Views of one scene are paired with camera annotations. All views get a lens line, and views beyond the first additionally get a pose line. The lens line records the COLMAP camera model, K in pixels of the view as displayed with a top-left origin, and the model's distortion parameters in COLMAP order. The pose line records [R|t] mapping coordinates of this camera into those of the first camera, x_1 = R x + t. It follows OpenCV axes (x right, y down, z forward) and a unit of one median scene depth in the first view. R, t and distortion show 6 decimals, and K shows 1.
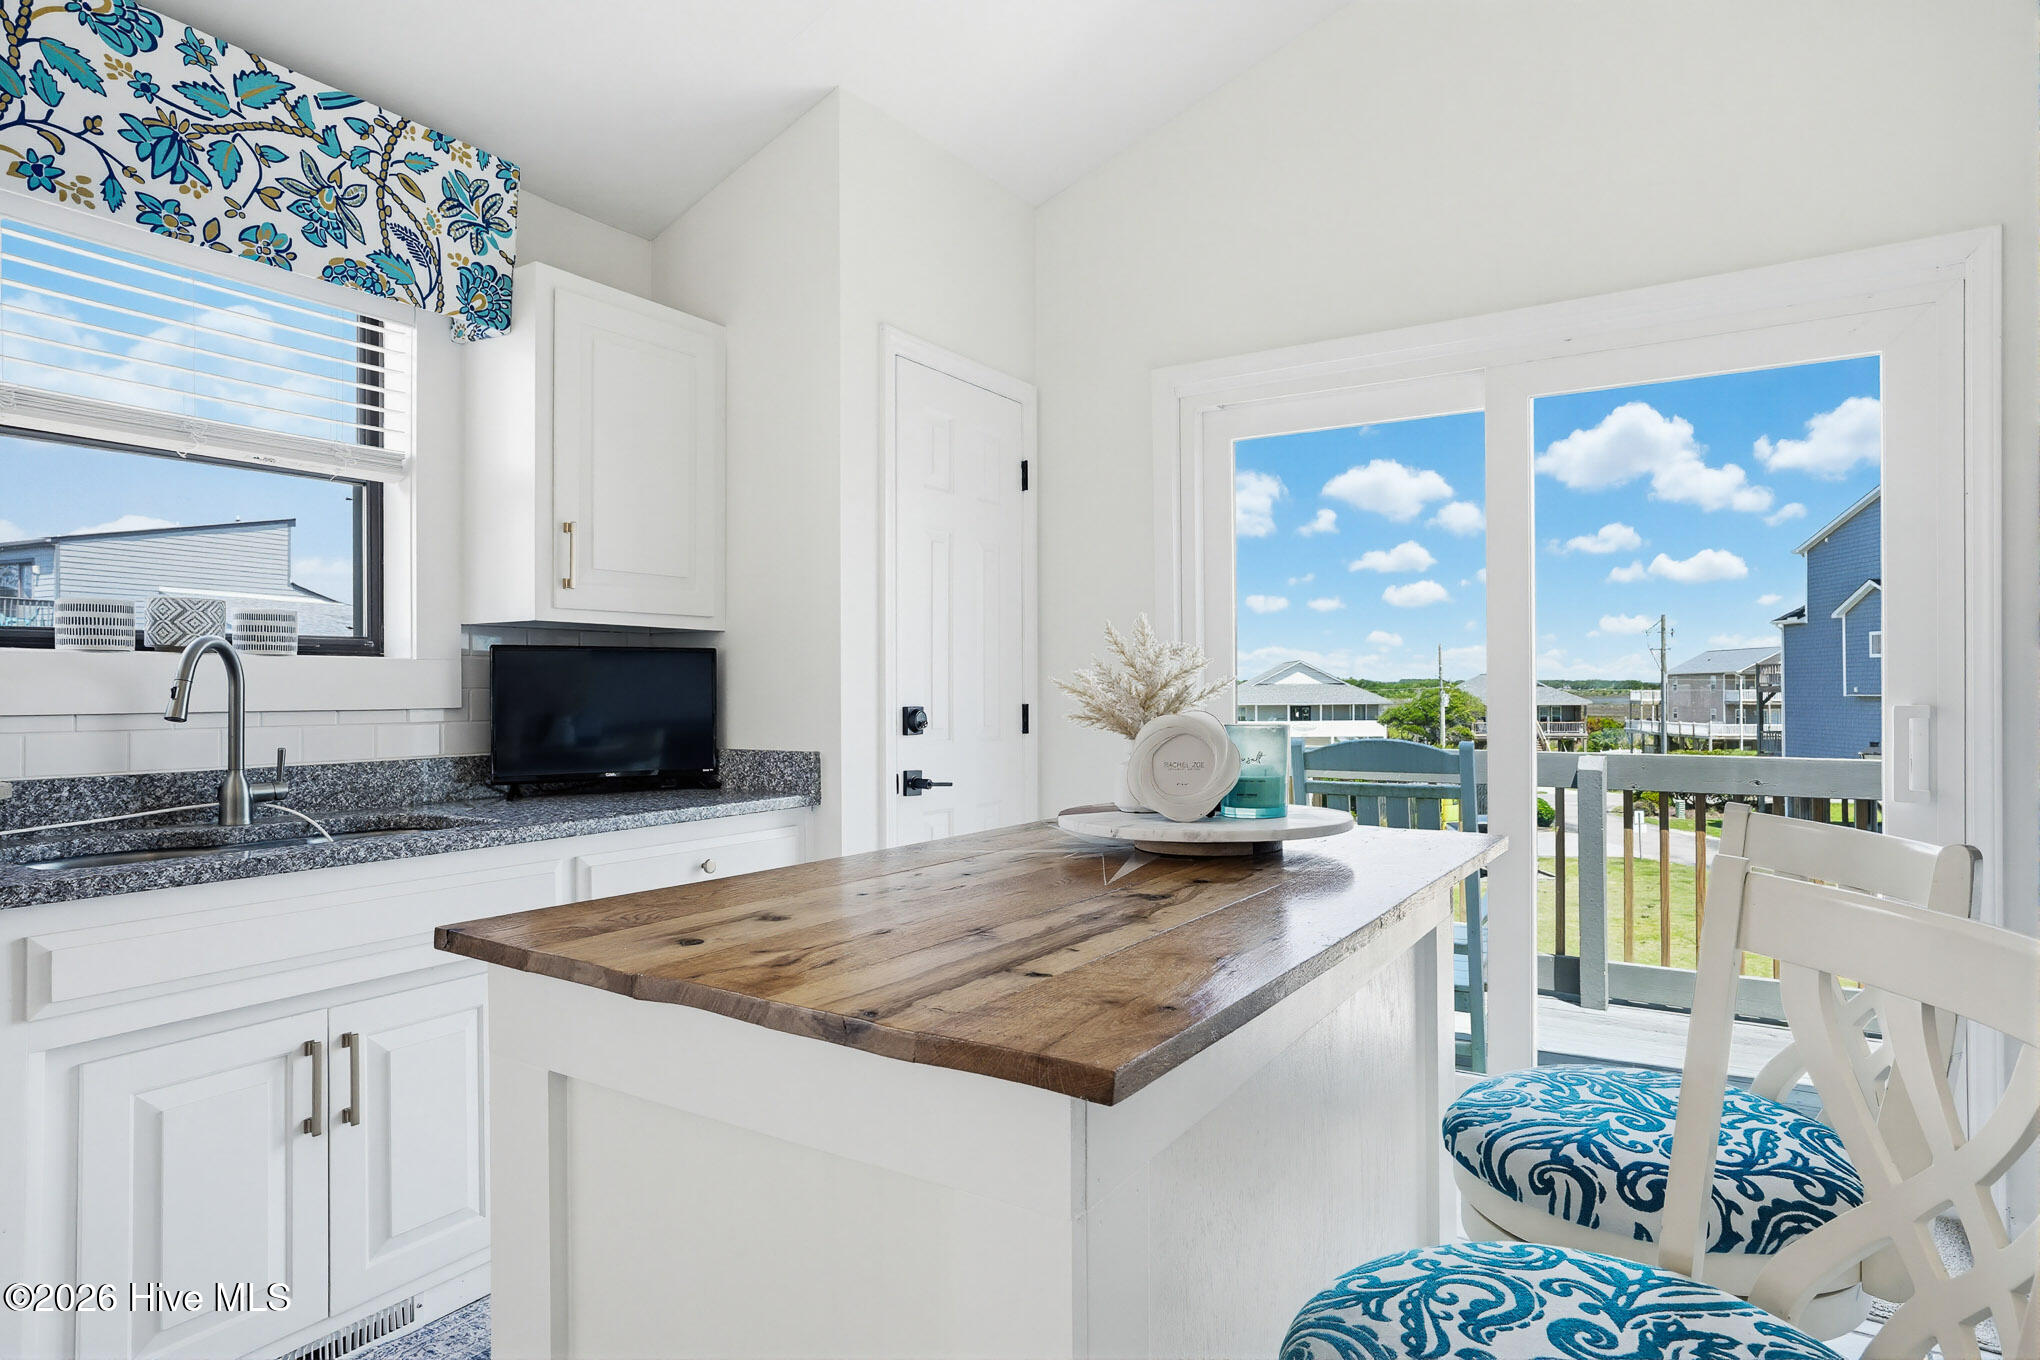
lens RADIAL K [[1125.7, 0, 1029.6], [0, 1125.7, 680.7], [0, 0, 1]] dist [-0.049383, 0.035083]
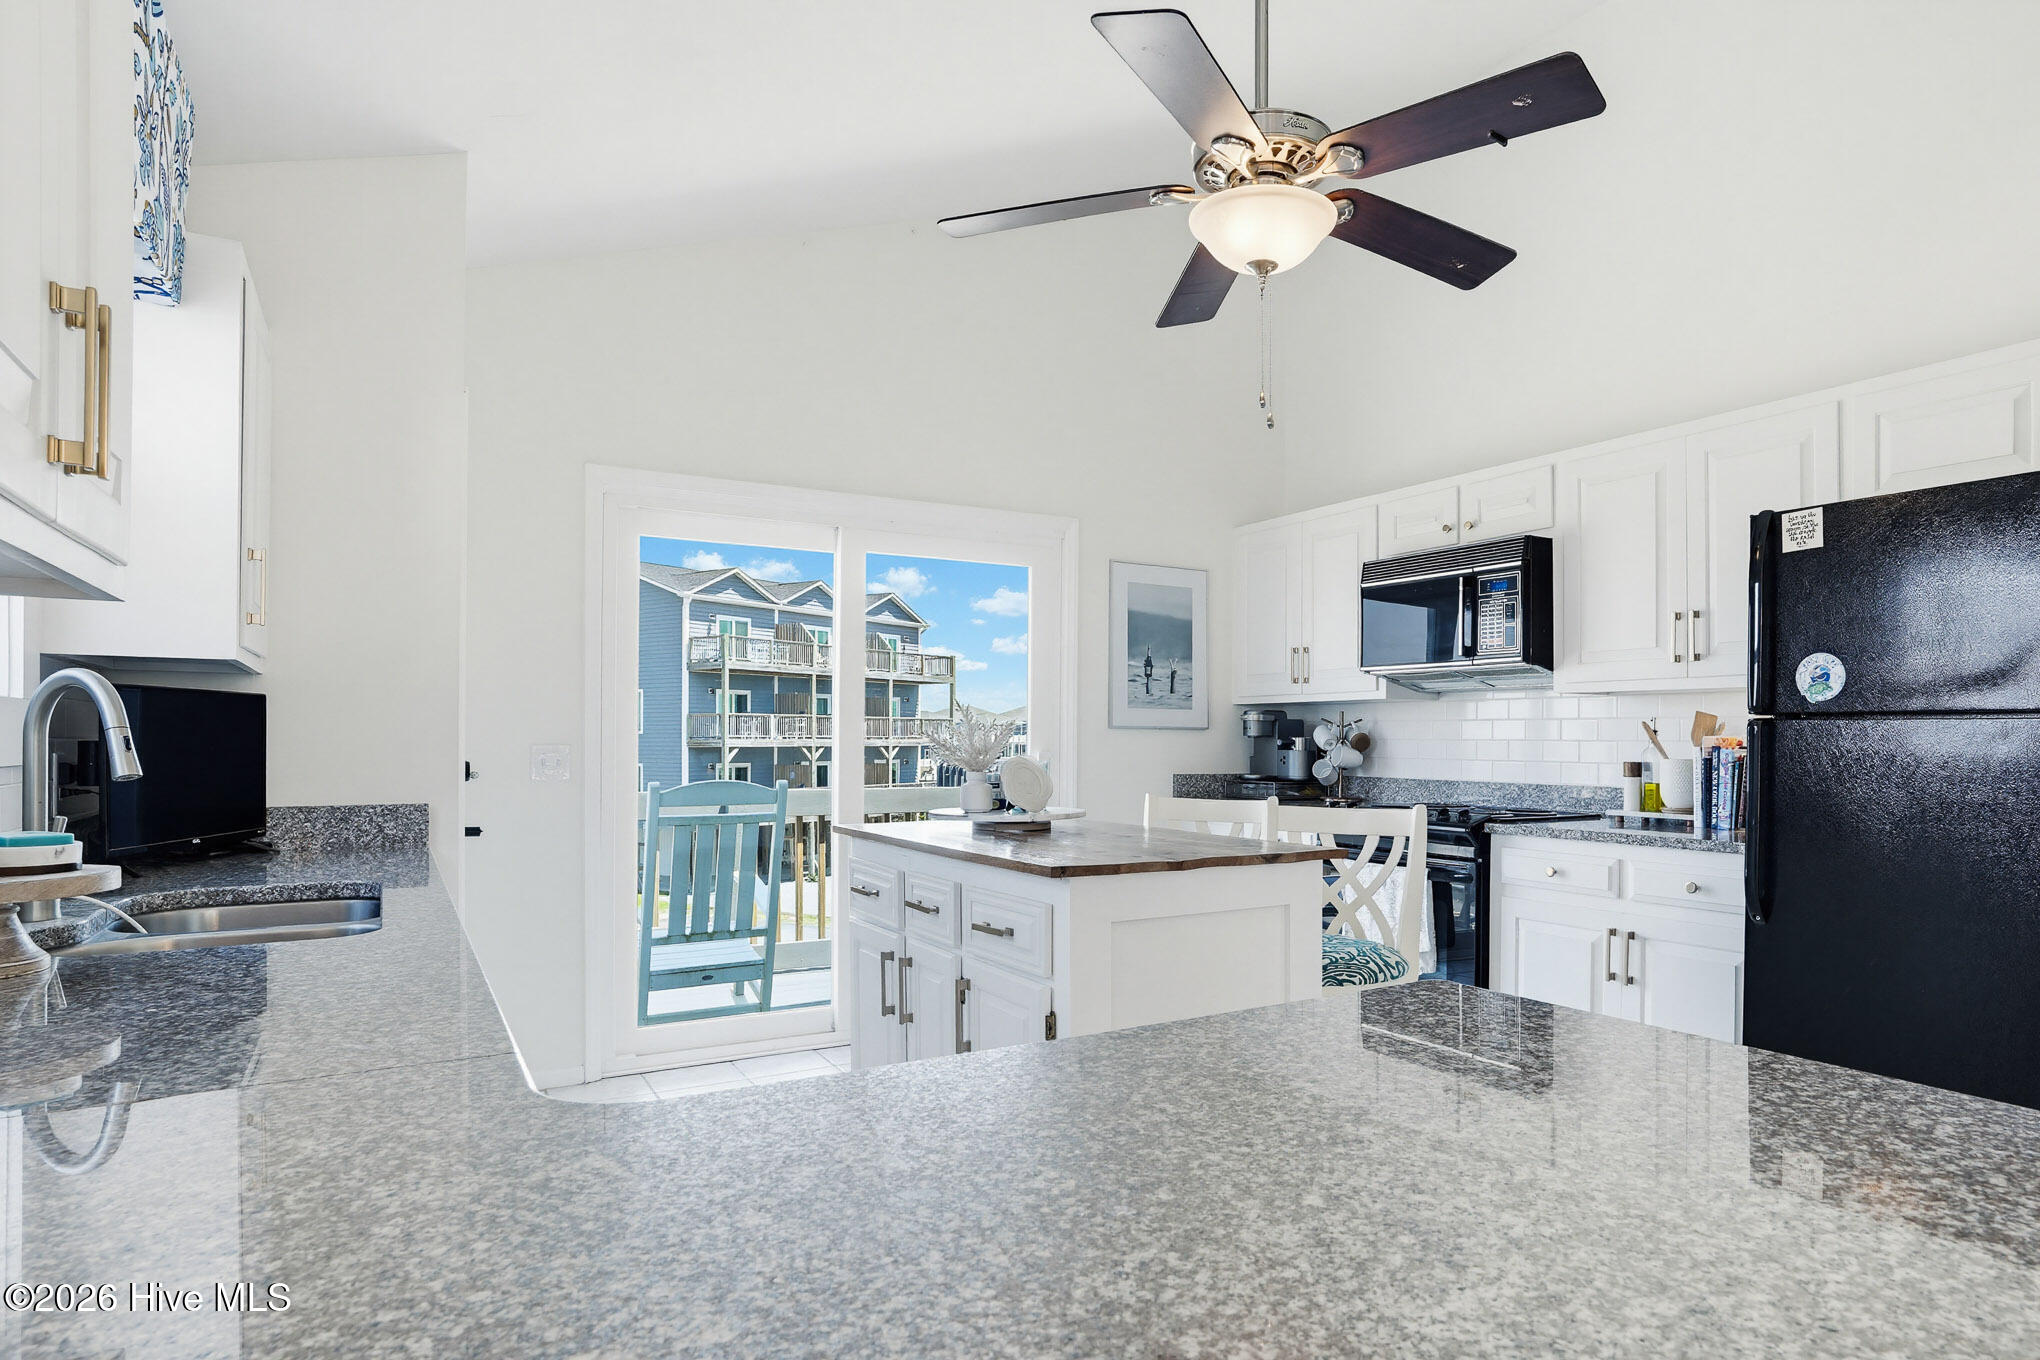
lens RADIAL K [[1148.6, 0, 1111.0], [0, 1148.6, 741.0], [0, 0, 1]] dist [-0.058378, 0.000011]
pose [[0.423207, 0.003960, 0.906024, -1.124826], [-0.010744, 0.999942, 0.000648, 0.000847], [-0.905969, -0.010009, 0.423225, 0.039207]]
